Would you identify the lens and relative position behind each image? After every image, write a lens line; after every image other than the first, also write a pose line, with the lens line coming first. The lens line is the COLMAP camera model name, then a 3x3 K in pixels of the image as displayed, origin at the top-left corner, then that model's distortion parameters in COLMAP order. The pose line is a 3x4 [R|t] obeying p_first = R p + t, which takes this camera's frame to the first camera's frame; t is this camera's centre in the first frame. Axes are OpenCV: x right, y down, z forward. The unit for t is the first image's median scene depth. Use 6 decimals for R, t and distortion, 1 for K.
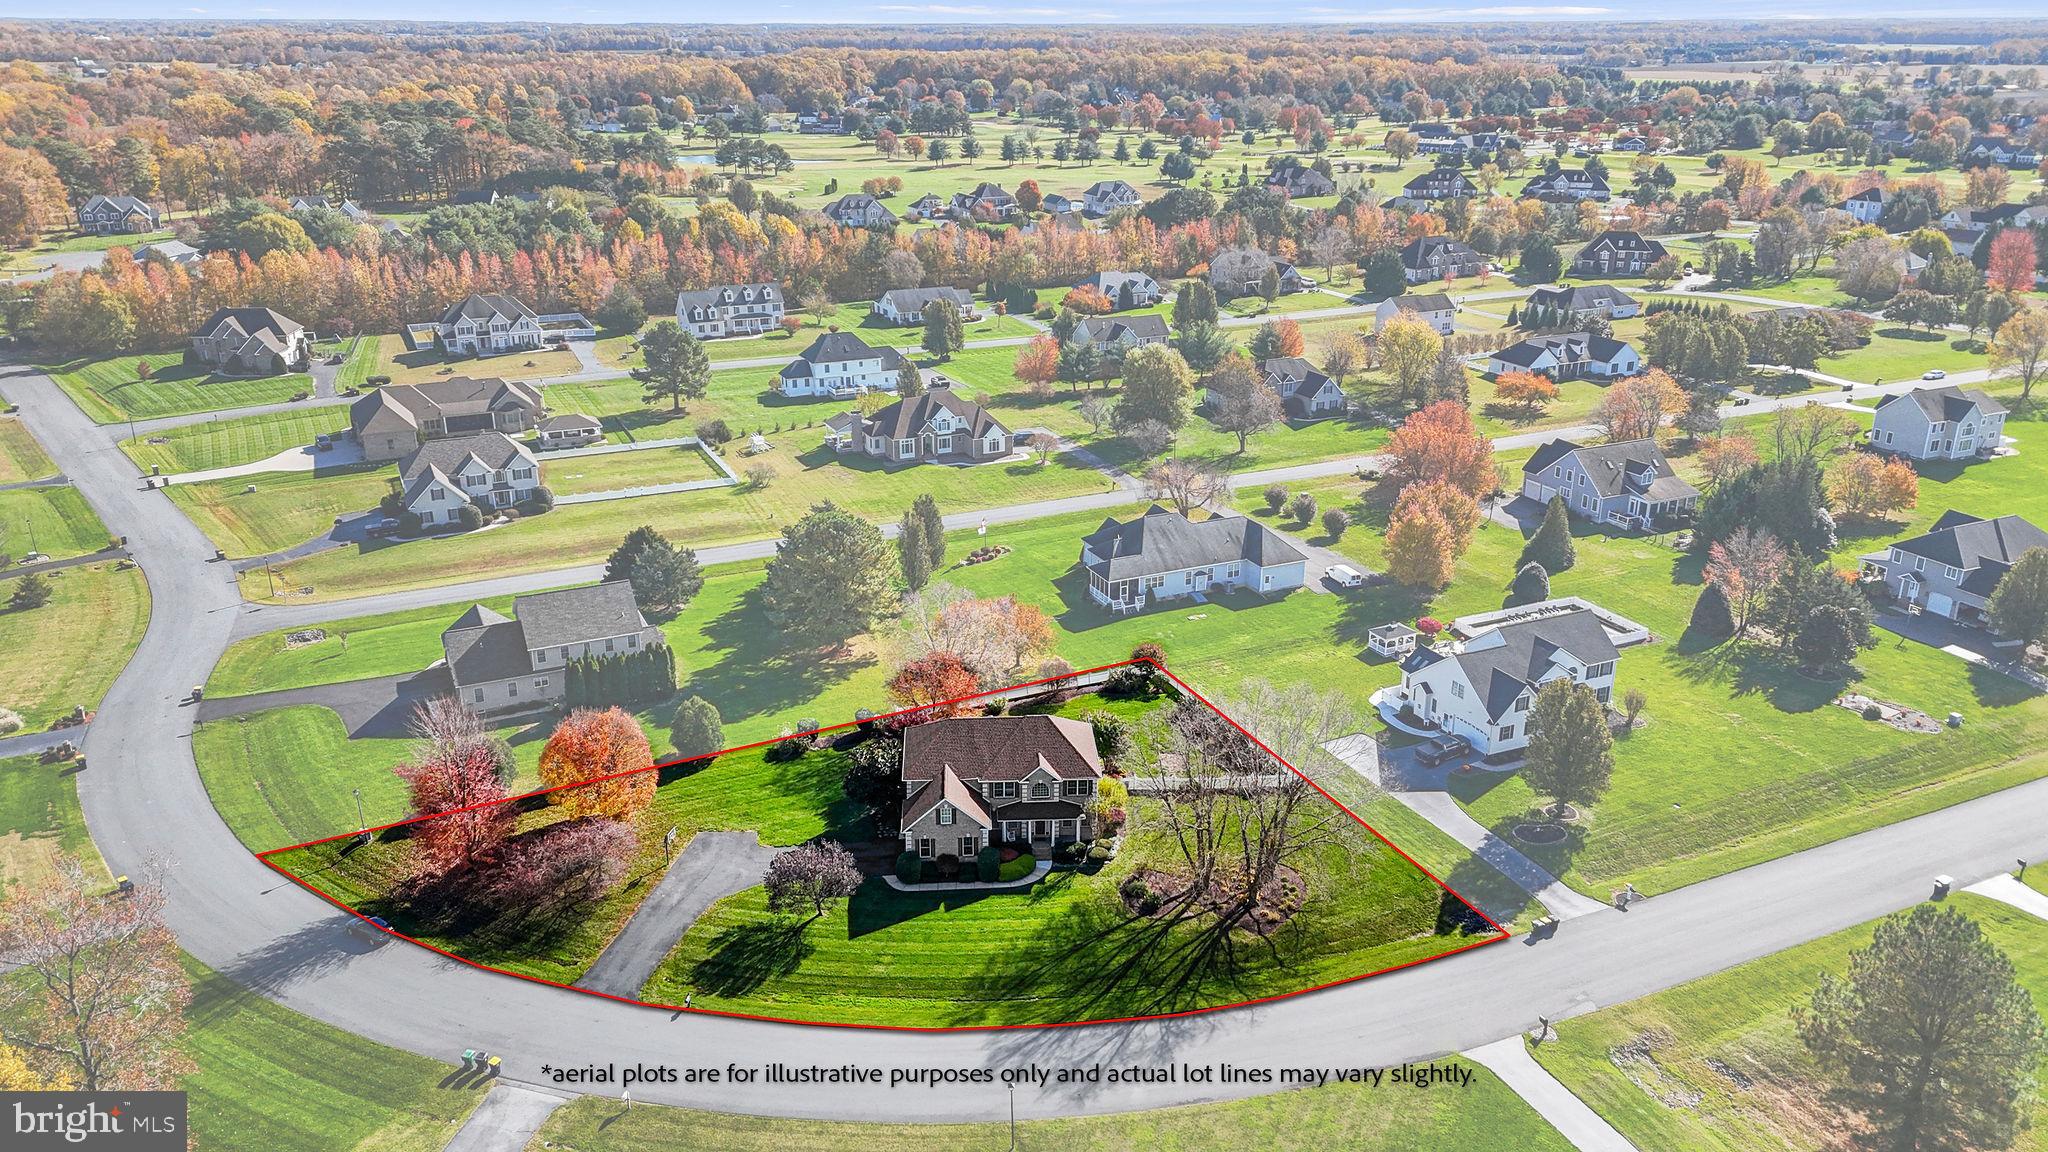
lens RADIAL K [[1482.6, 0, 1024.0], [0, 1482.6, 576.0], [0, 0, 1]] dist [0.065376, -0.069165]
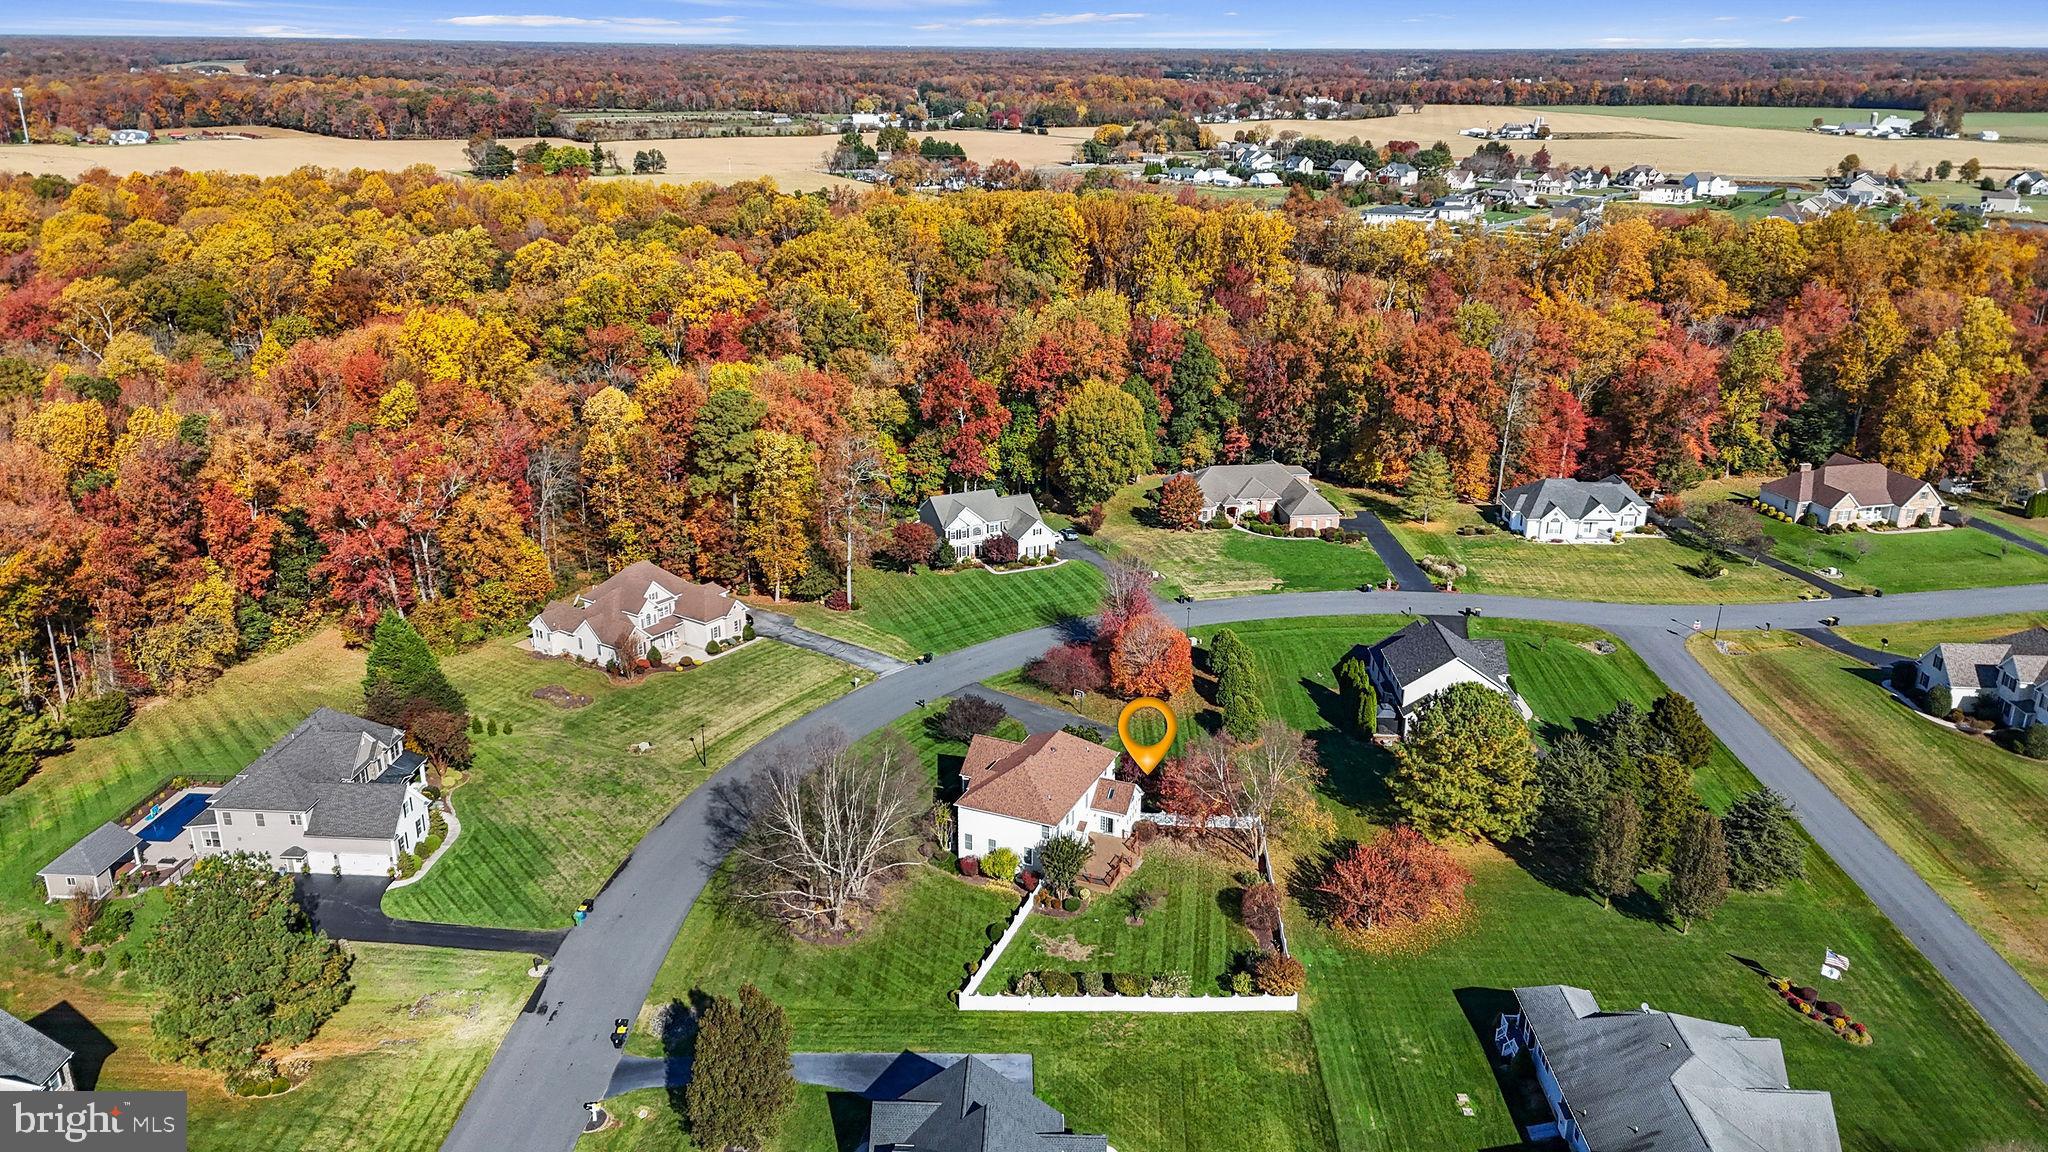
lens RADIAL K [[1482.6, 0, 1024.0], [0, 1482.6, 576.0], [0, 0, 1]] dist [0.065376, -0.069165]
pose [[-0.454860, 0.291536, -0.841492, 0.942754], [-0.311093, 0.833358, 0.456876, -0.548886], [0.834460, 0.469596, -0.288367, 1.313864]]
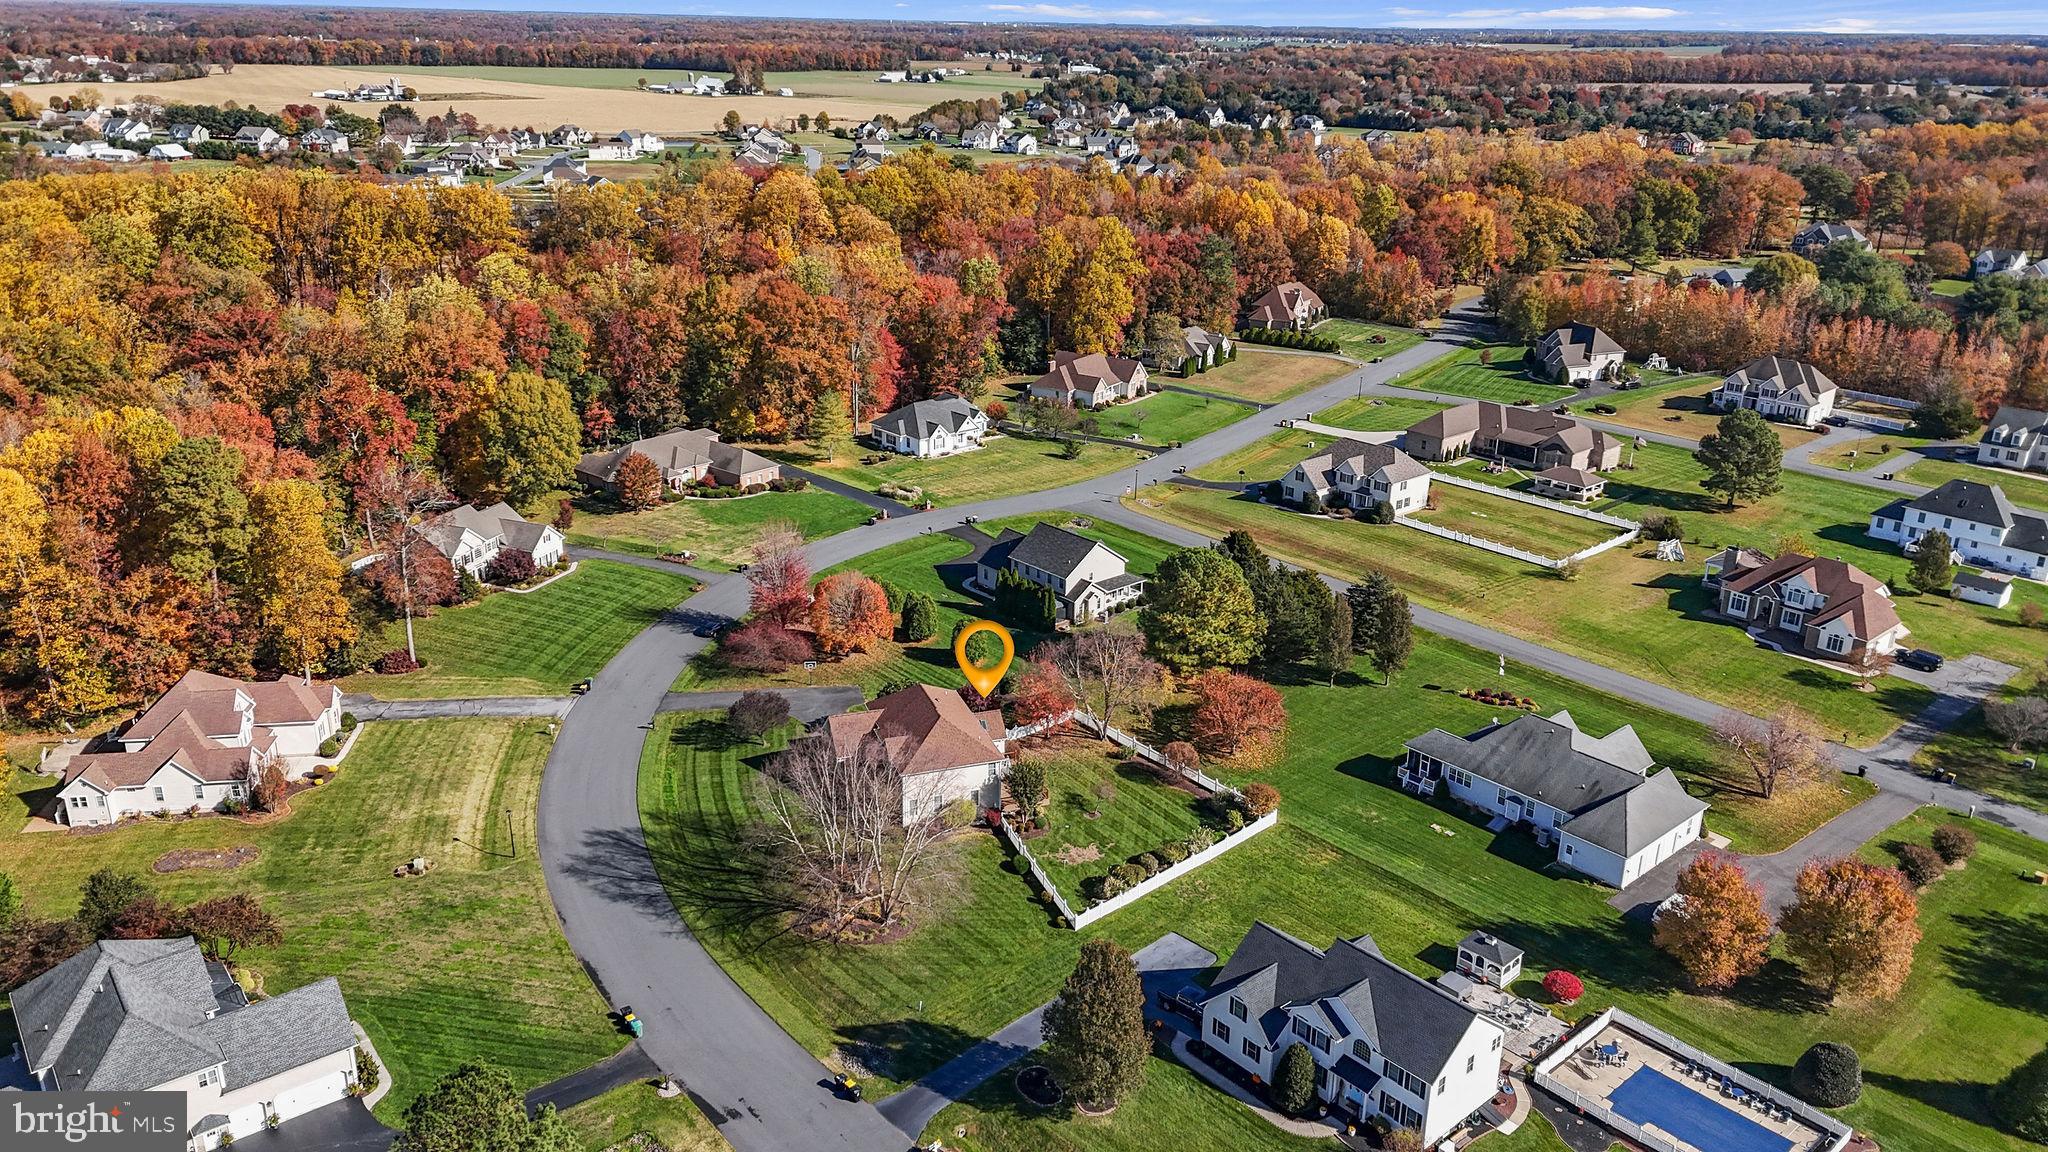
lens RADIAL K [[1482.6, 0, 1024.0], [0, 1482.6, 576.0], [0, 0, 1]] dist [0.065376, -0.069165]
pose [[0.281937, 0.335002, -0.899047, 1.068873], [-0.345026, 0.909774, 0.230801, -0.300109], [0.895248, 0.245124, 0.372083, 0.632959]]
